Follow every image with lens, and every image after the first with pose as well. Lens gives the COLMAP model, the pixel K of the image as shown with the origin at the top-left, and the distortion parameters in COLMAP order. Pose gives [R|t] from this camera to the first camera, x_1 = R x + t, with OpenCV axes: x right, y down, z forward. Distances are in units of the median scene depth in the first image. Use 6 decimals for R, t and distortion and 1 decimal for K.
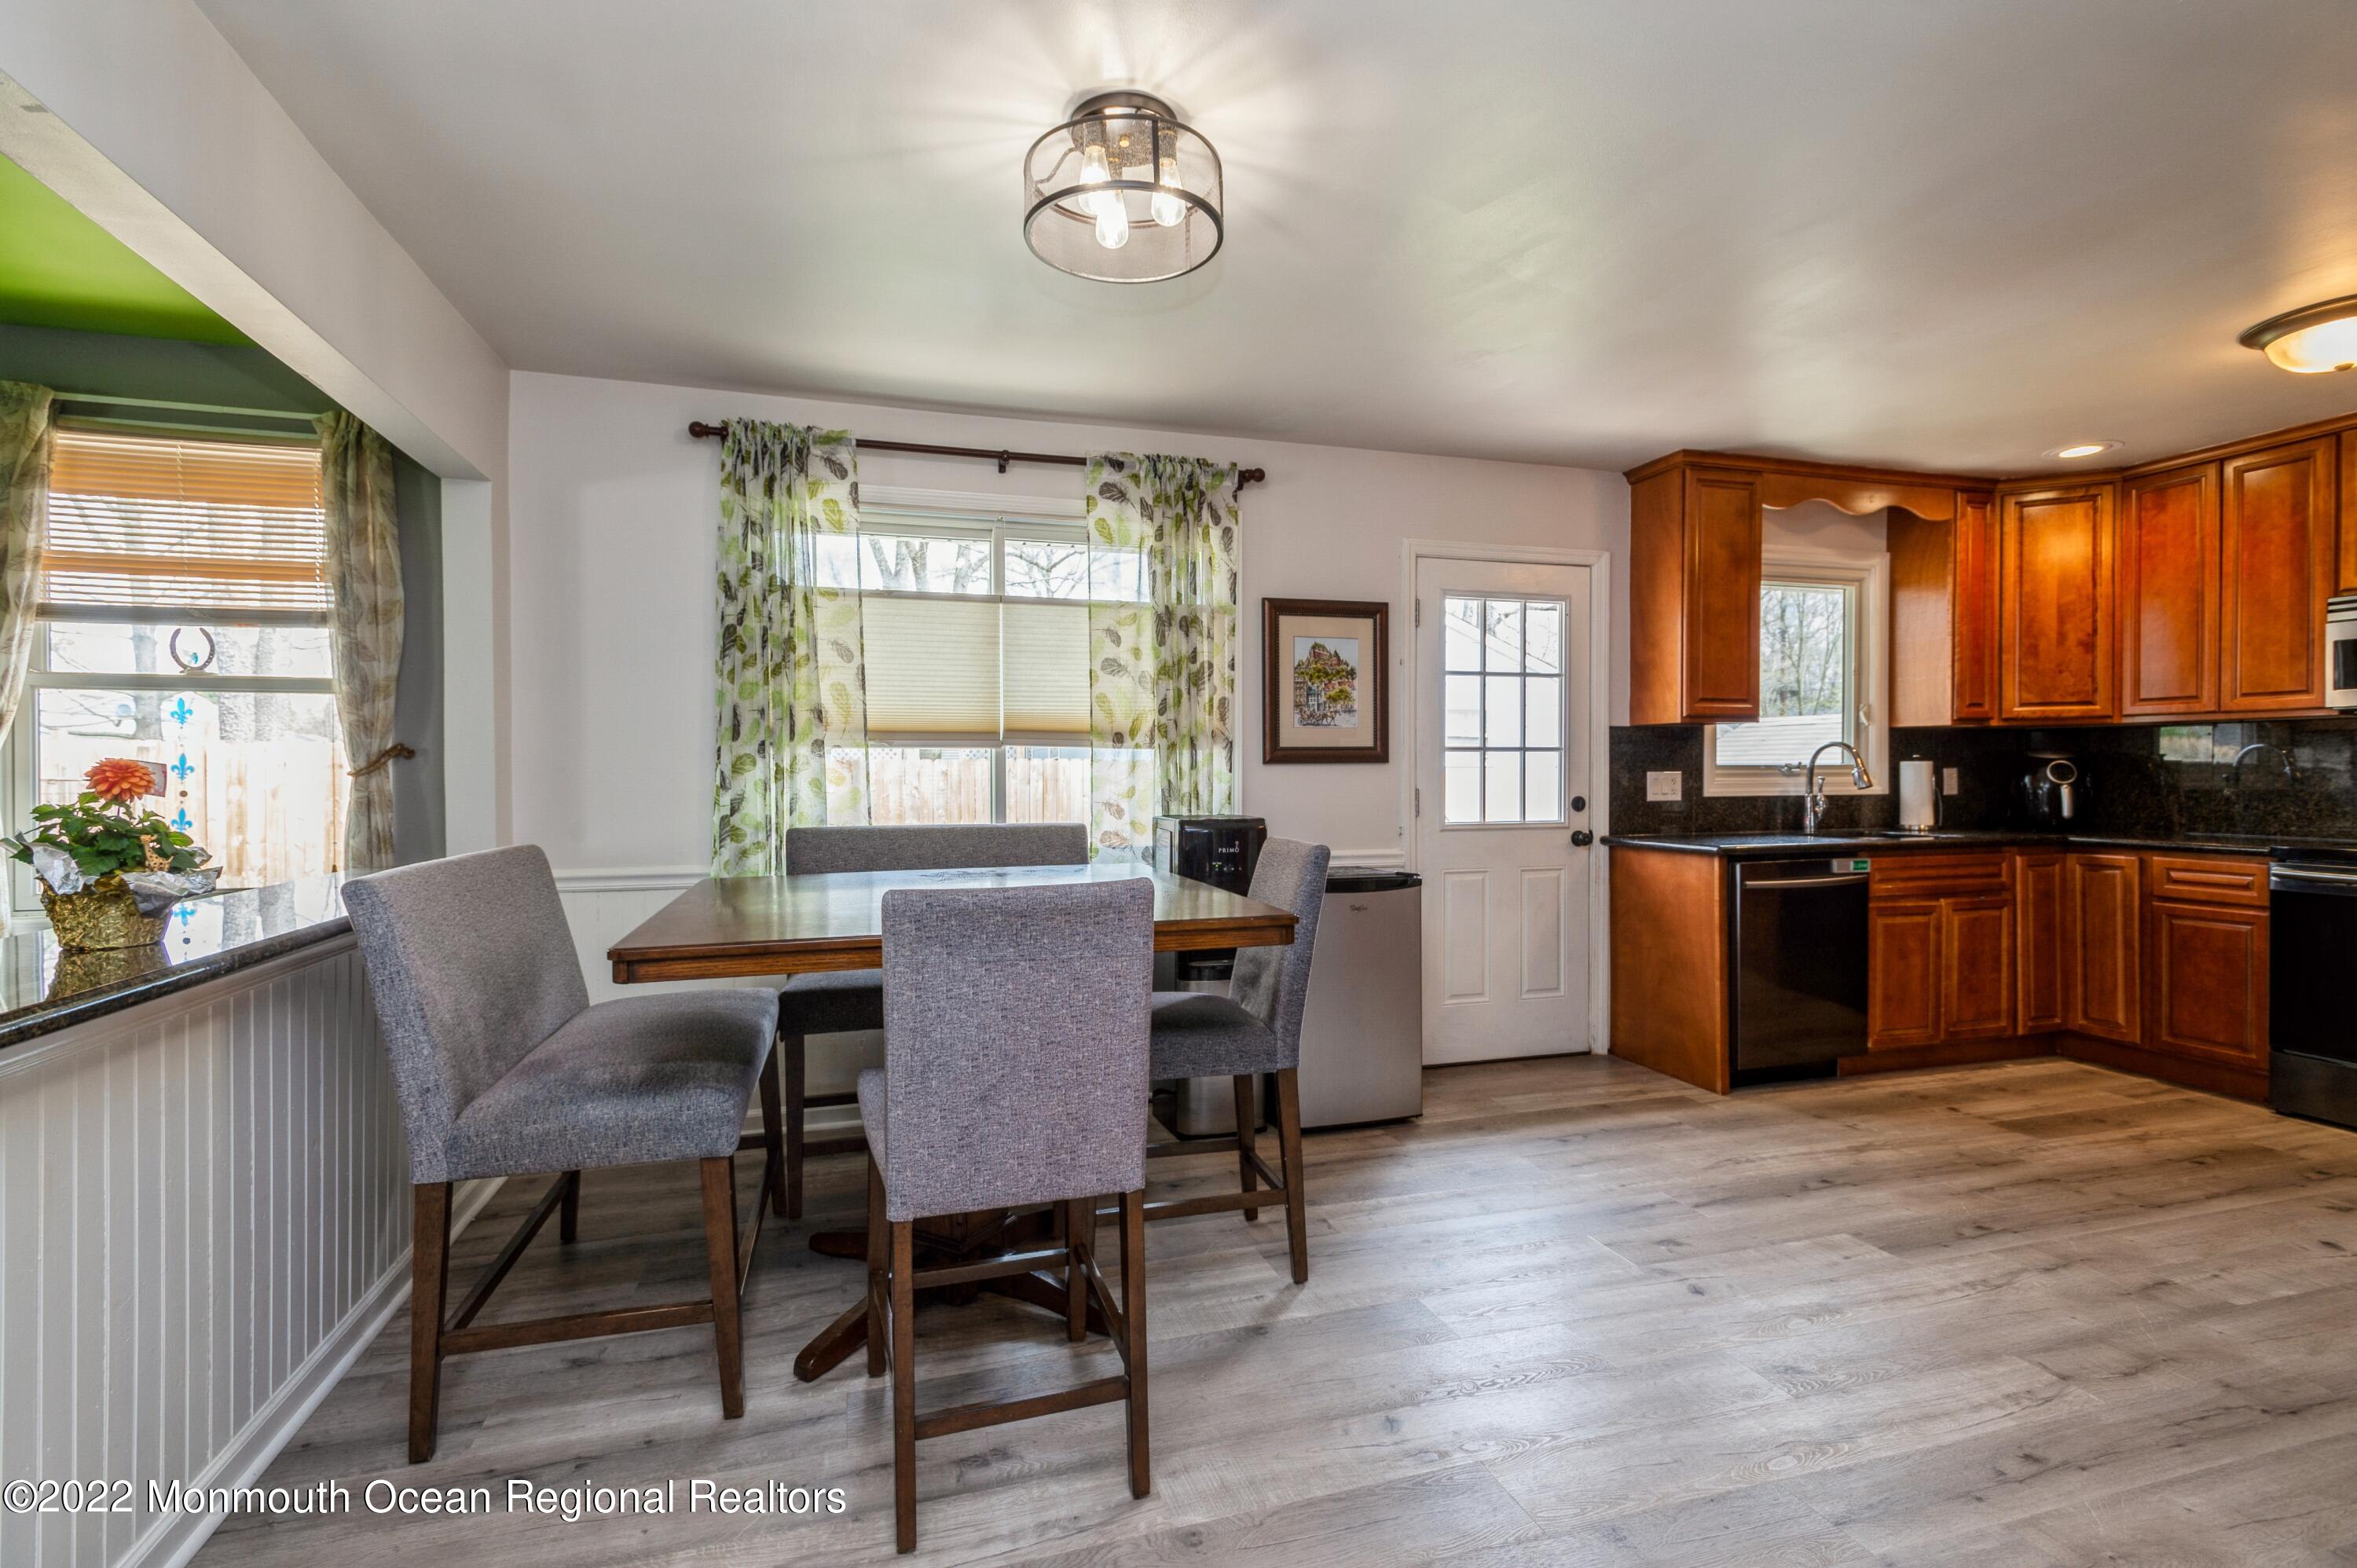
lens RADIAL K [[1091.5, 0, 1177.7], [0, 1091.5, 774.8], [0, 0, 1]] dist [0.014648, -0.004965]
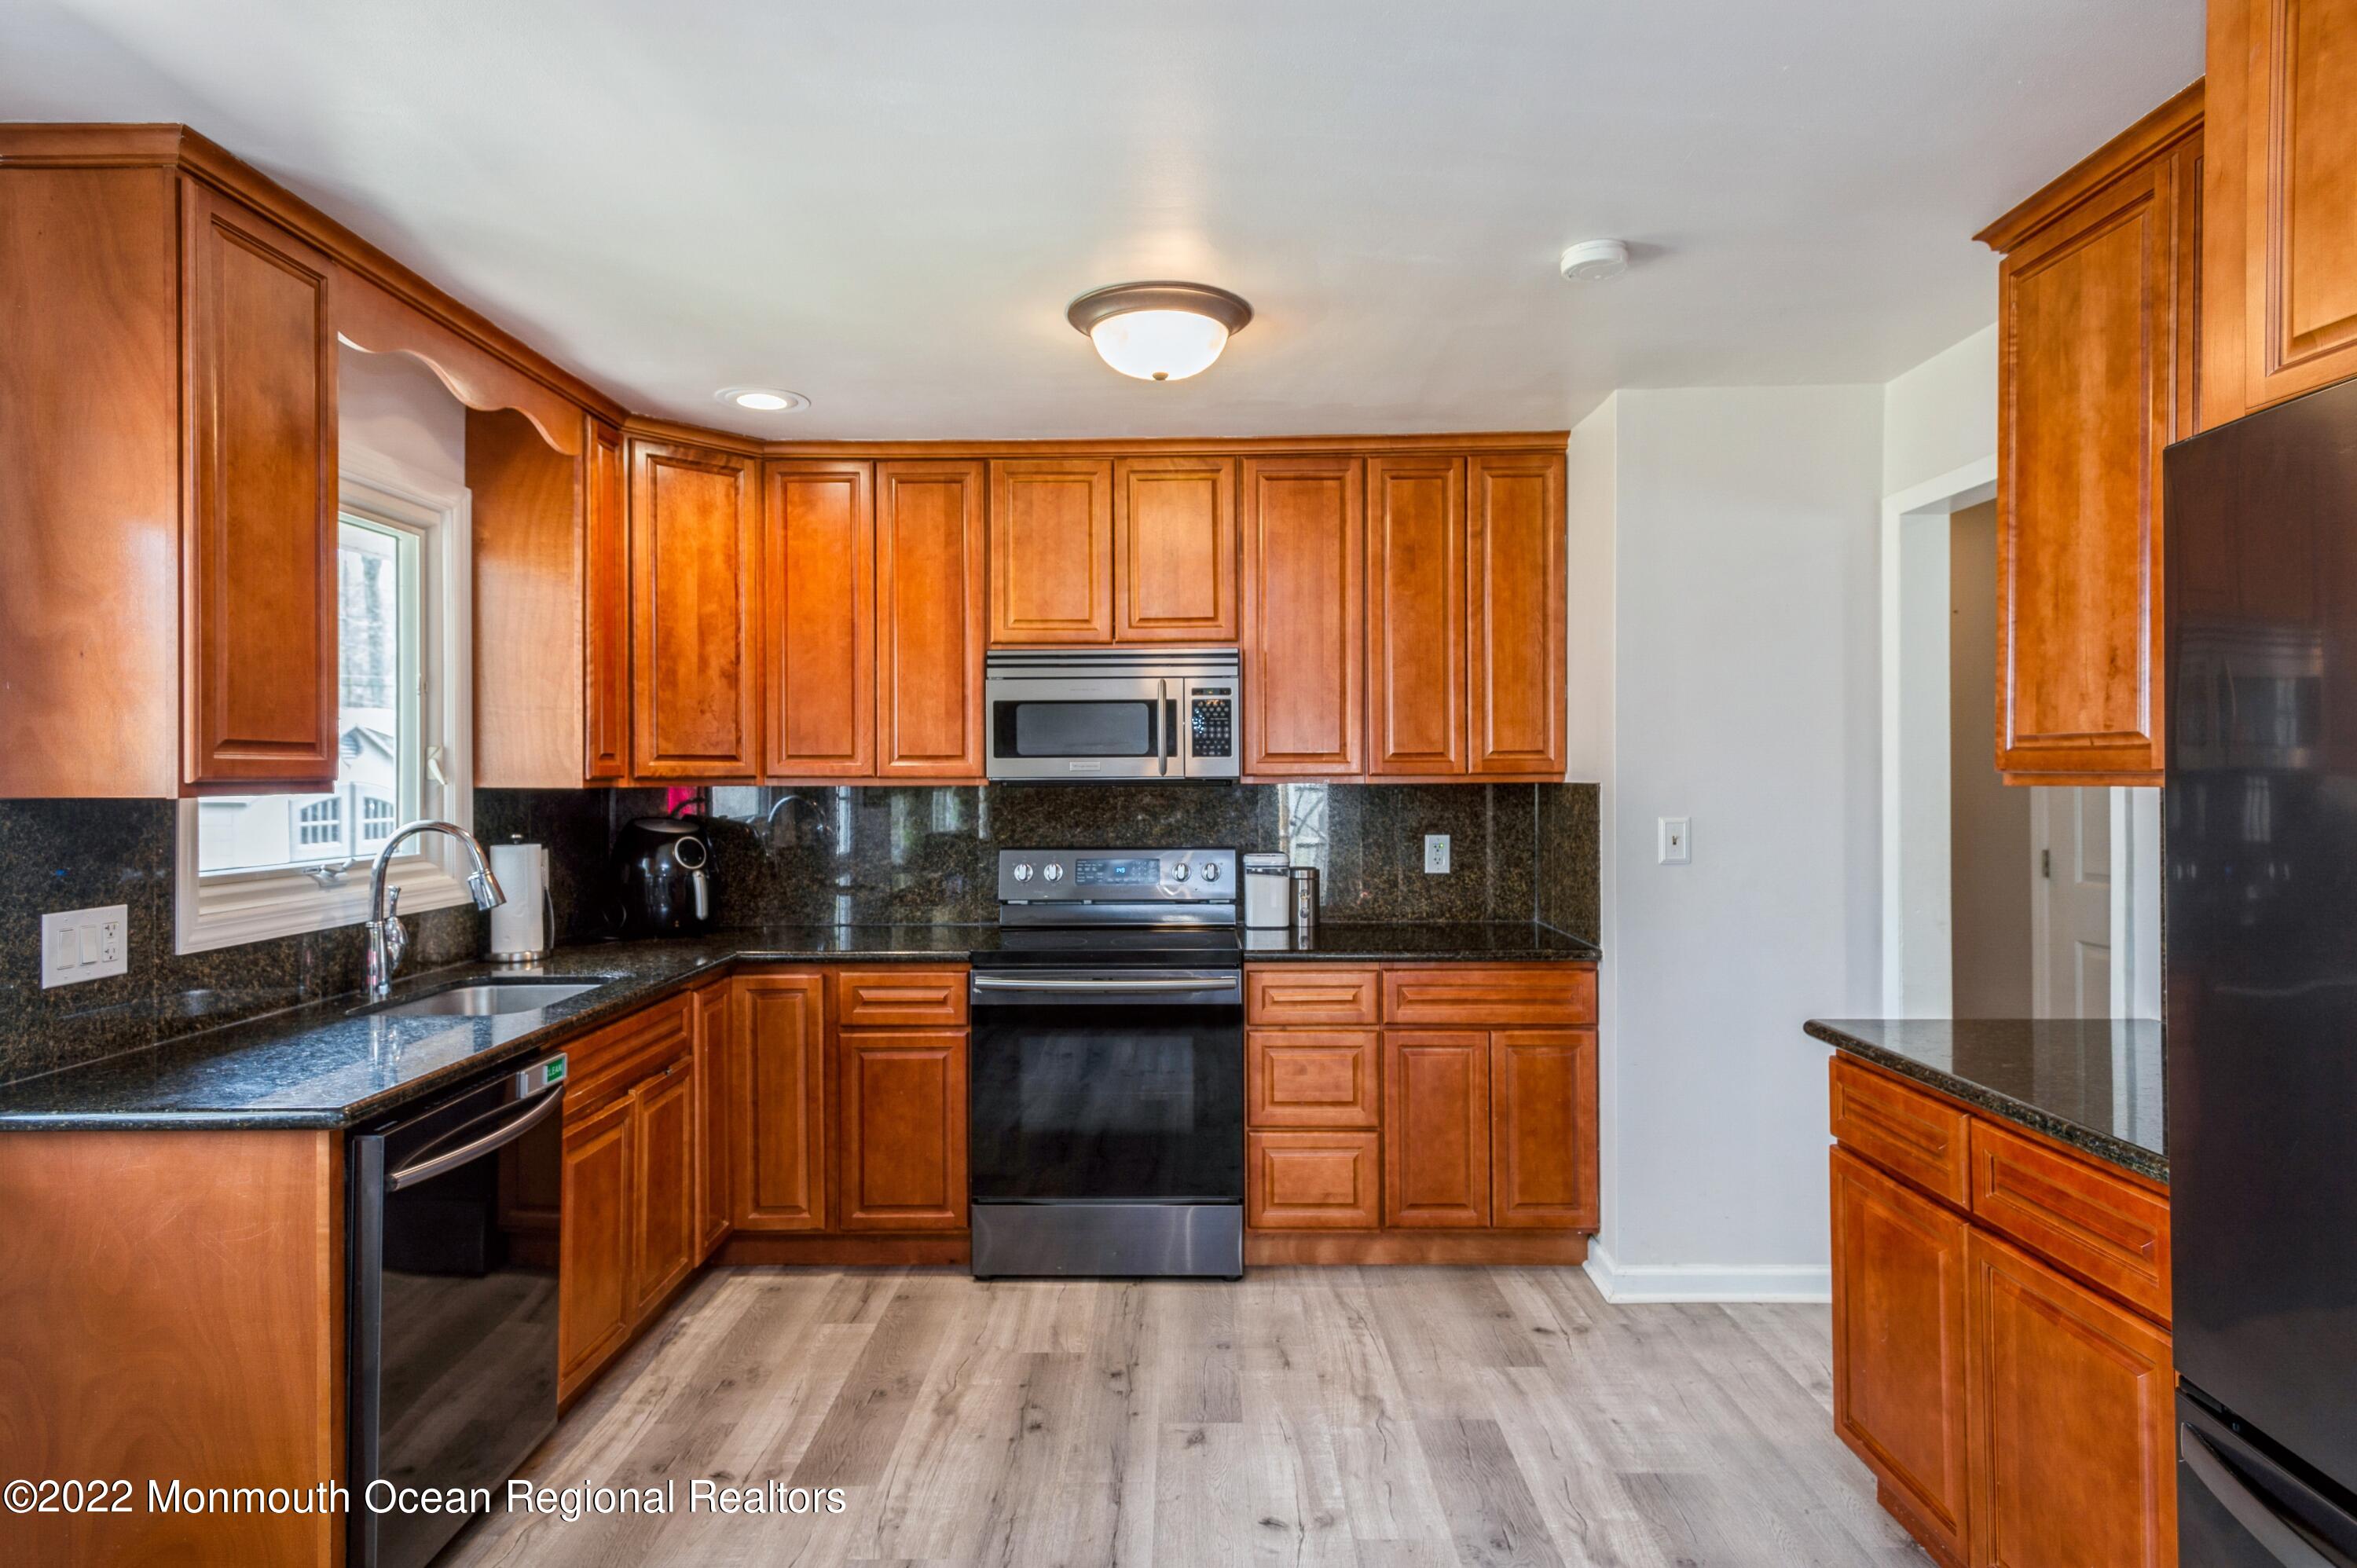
lens RADIAL K [[1323.3, 0, 1170.4], [0, 1323.3, 774.9], [0, 0, 1]] dist [0.027872, -0.001745]
pose [[0.304864, 0.002049, 0.952394, 0.095095], [0.004755, 0.999982, -0.003673, -0.052166], [-0.952384, 0.005649, 0.304849, 0.489276]]
